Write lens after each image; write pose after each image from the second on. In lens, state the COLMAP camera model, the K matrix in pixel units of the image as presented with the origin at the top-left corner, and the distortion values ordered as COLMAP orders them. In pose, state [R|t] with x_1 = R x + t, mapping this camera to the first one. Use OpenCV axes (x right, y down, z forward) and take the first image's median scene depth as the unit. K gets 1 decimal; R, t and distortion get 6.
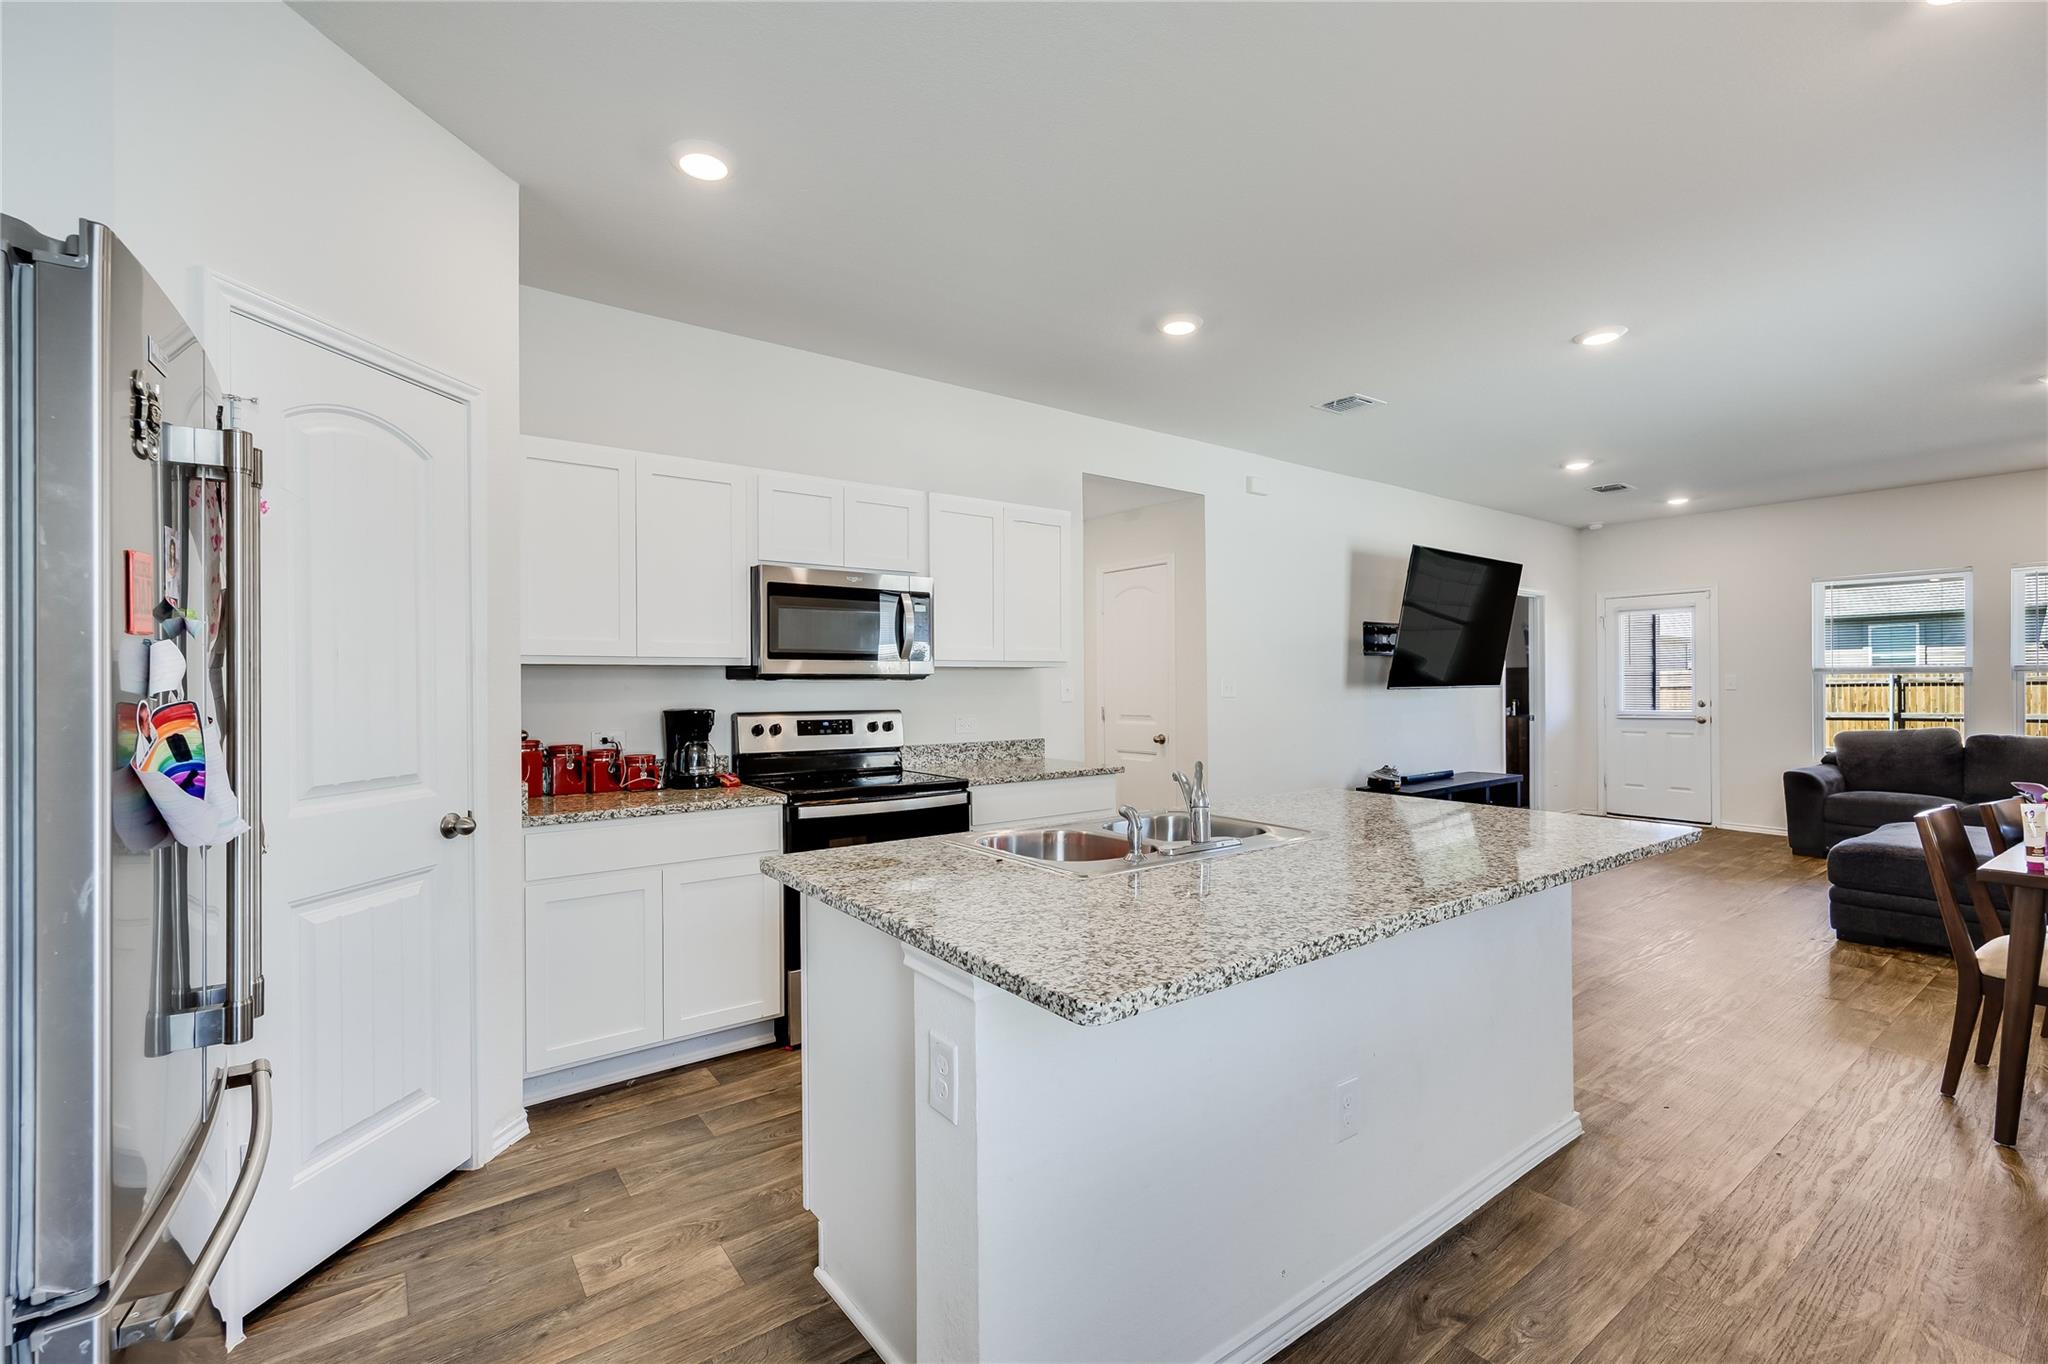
lens RADIAL K [[897.6, 0, 1015.3], [0, 897.6, 679.9], [0, 0, 1]] dist [0.002312, 0.000285]
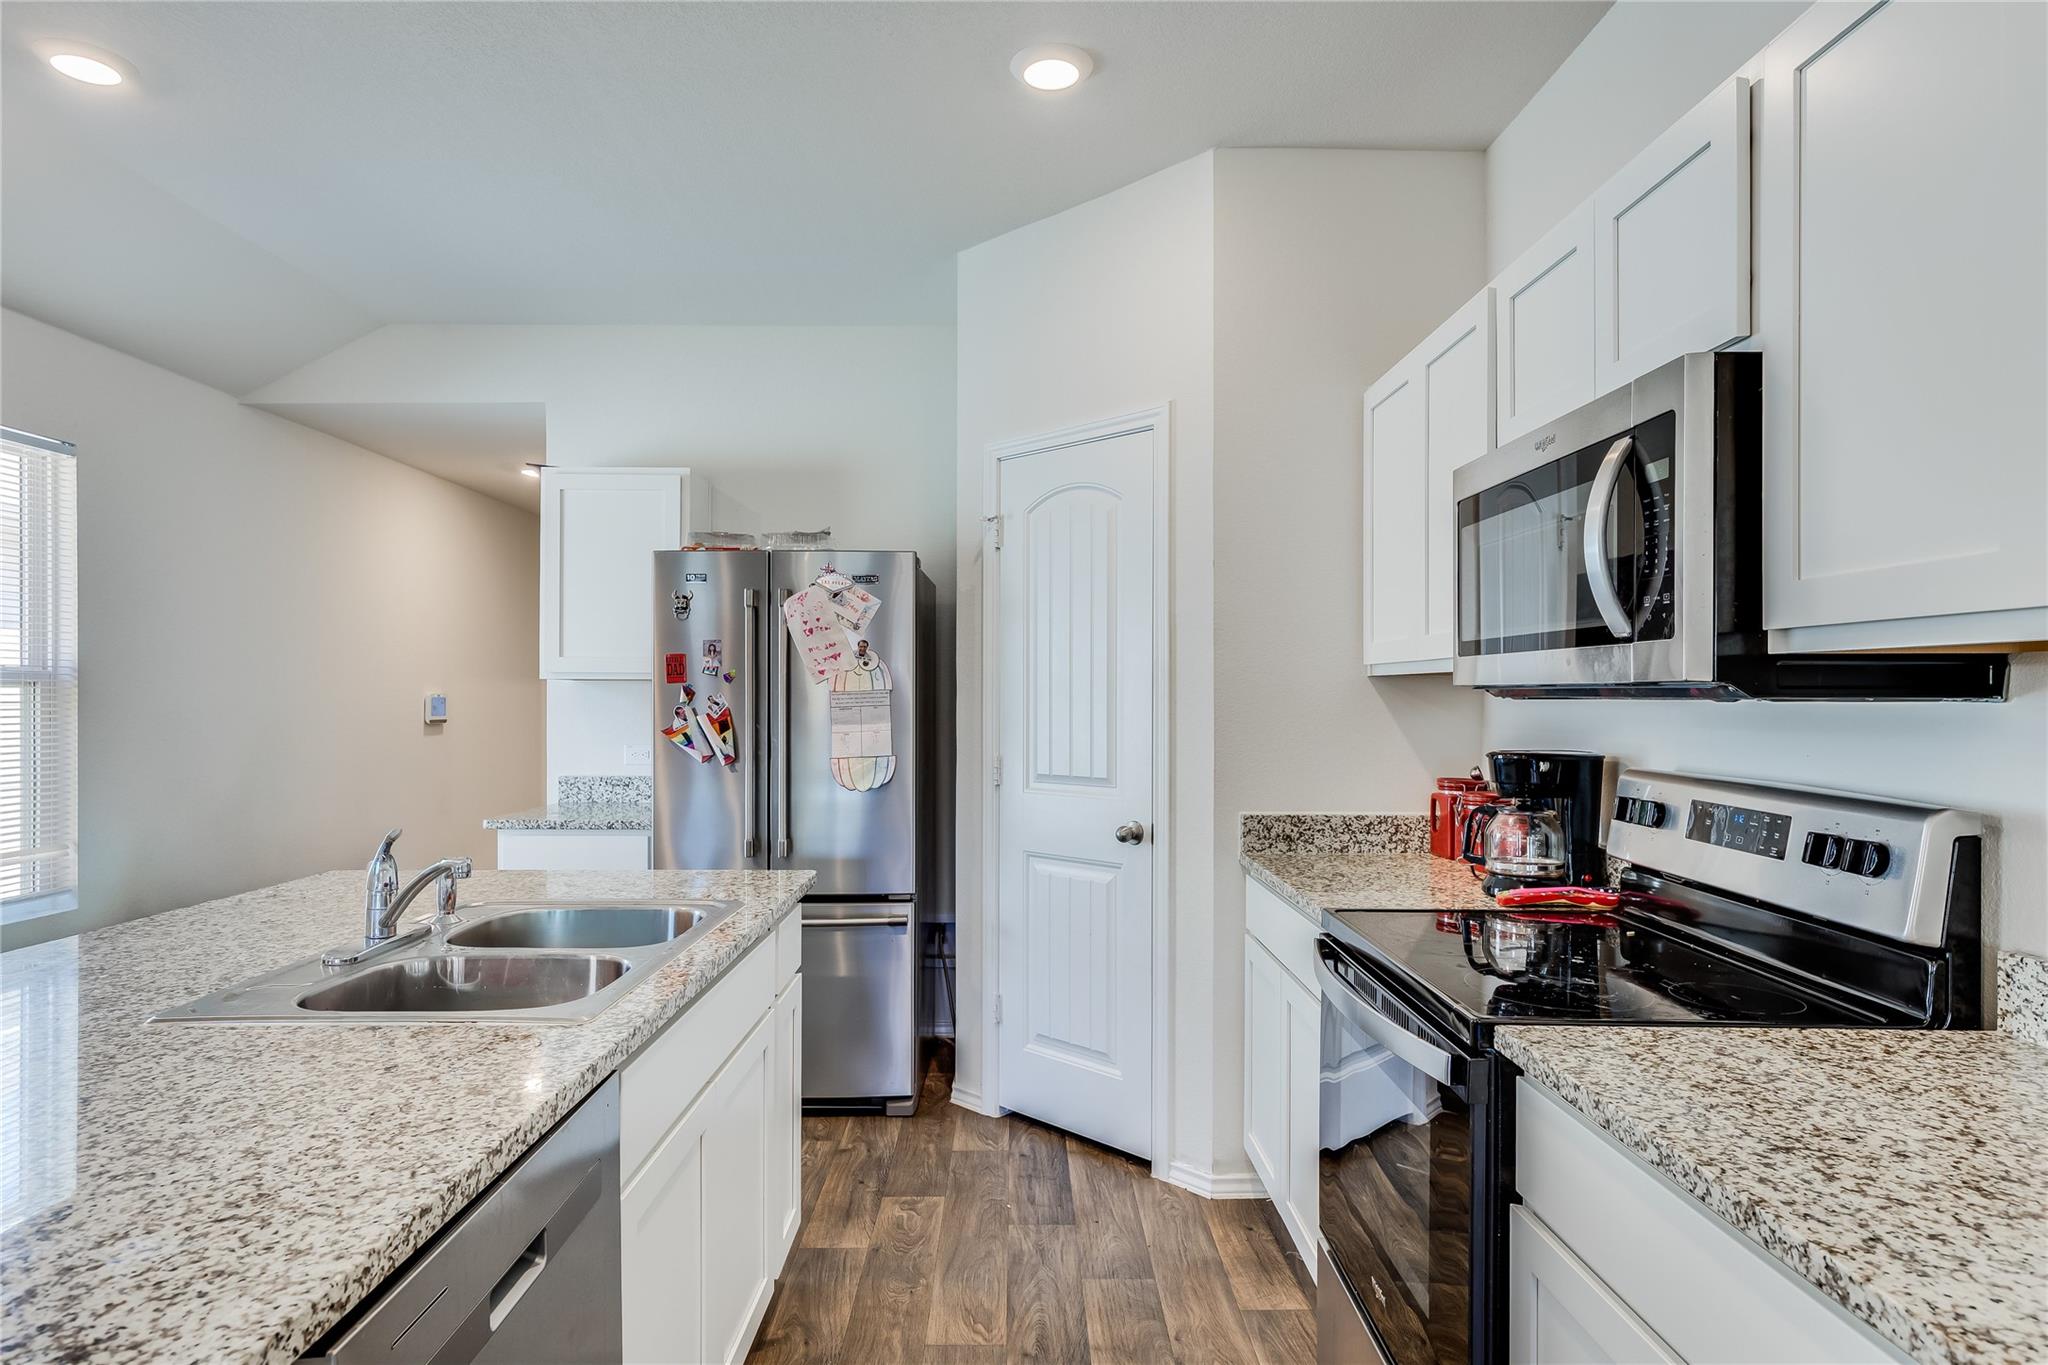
lens RADIAL K [[1143.3, 0, 1017.1], [0, 1143.3, 689.9], [0, 0, 1]] dist [0.006777, 0.000974]
pose [[-0.595522, 0.003187, -0.803333, 0.352598], [0.006091, 0.999981, -0.000549, -0.005174], [0.803316, -0.005220, -0.595530, 1.090736]]
